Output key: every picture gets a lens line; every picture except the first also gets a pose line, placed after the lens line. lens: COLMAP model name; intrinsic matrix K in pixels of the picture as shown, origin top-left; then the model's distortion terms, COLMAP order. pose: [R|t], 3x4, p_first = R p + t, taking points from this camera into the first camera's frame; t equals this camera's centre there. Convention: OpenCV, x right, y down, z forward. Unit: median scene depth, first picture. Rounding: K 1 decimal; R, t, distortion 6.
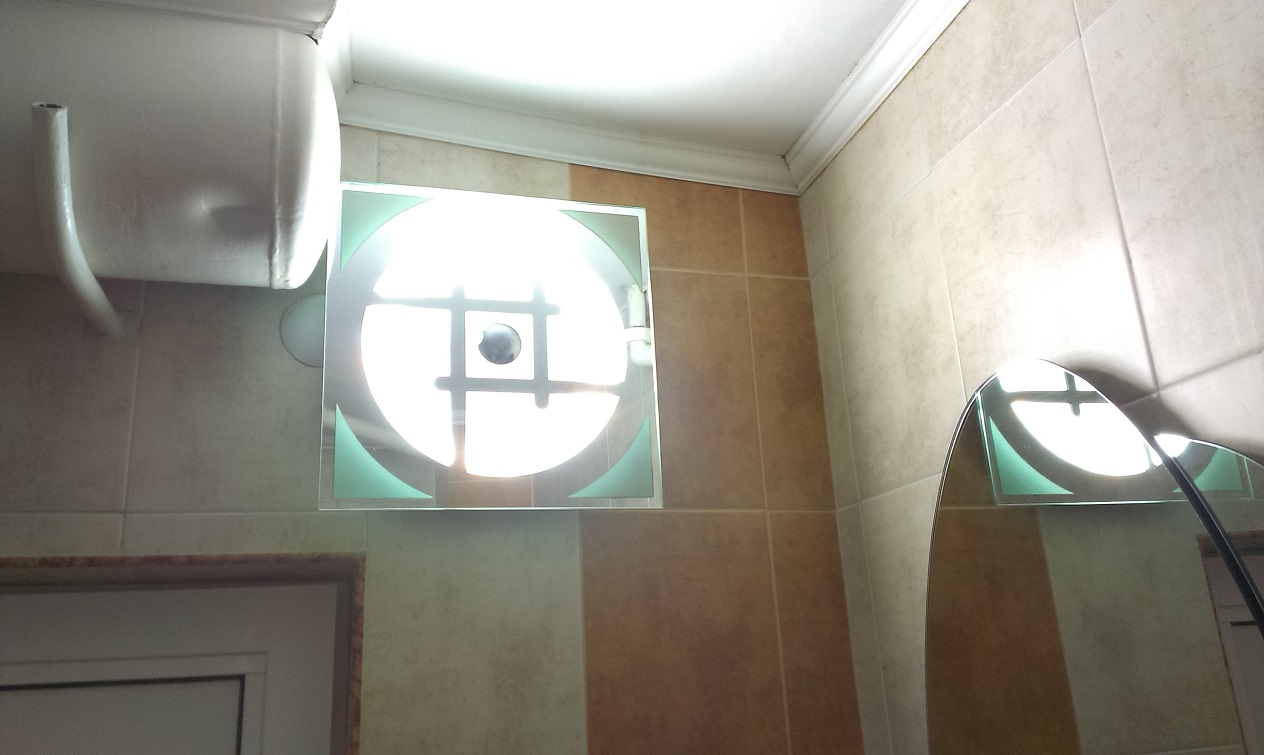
lens RADIAL K [[1005.7, 0, 657.4], [0, 1005.7, 370.8], [0, 0, 1]] dist [0.130708, -0.234094]
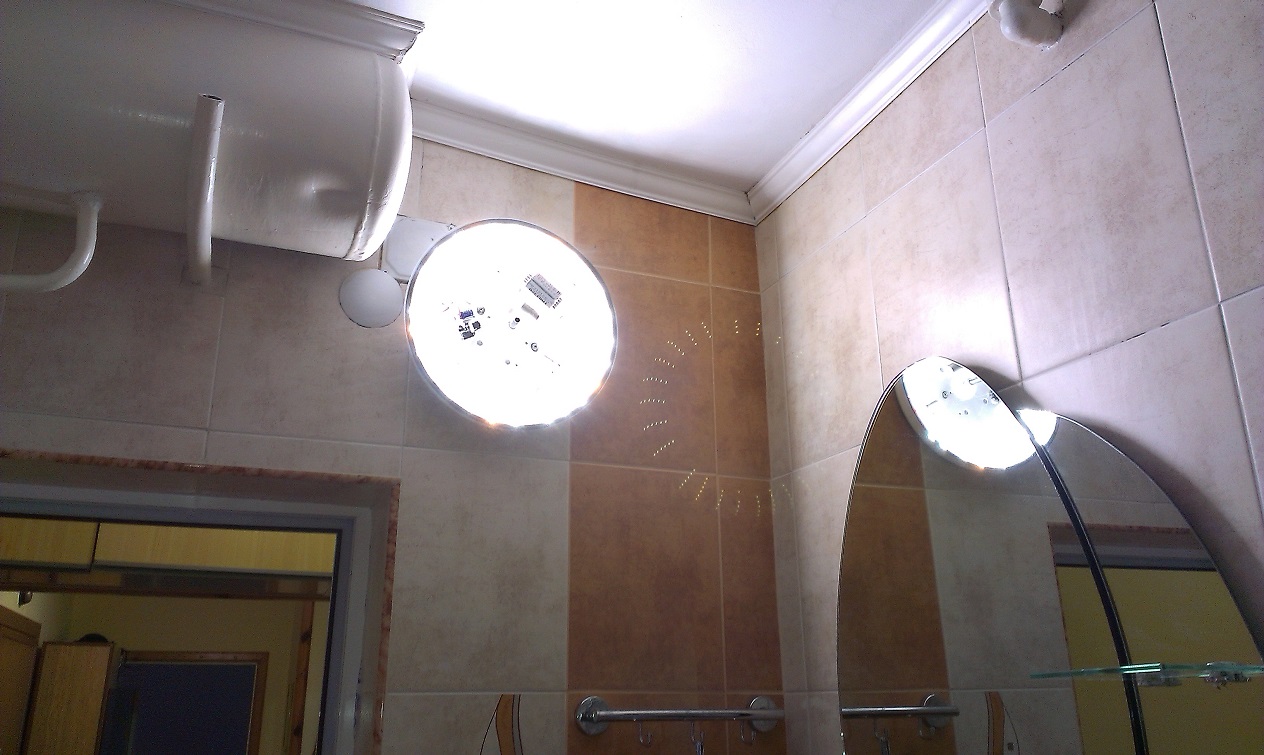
lens RADIAL K [[1005.7, 0, 657.4], [0, 1005.7, 370.8], [0, 0, 1]] dist [0.130708, -0.234094]
pose [[0.991789, 0.077792, 0.101499, -0.112767], [-0.074891, 0.996675, -0.032095, 0.064076], [-0.103658, 0.024230, 0.994318, -0.254684]]
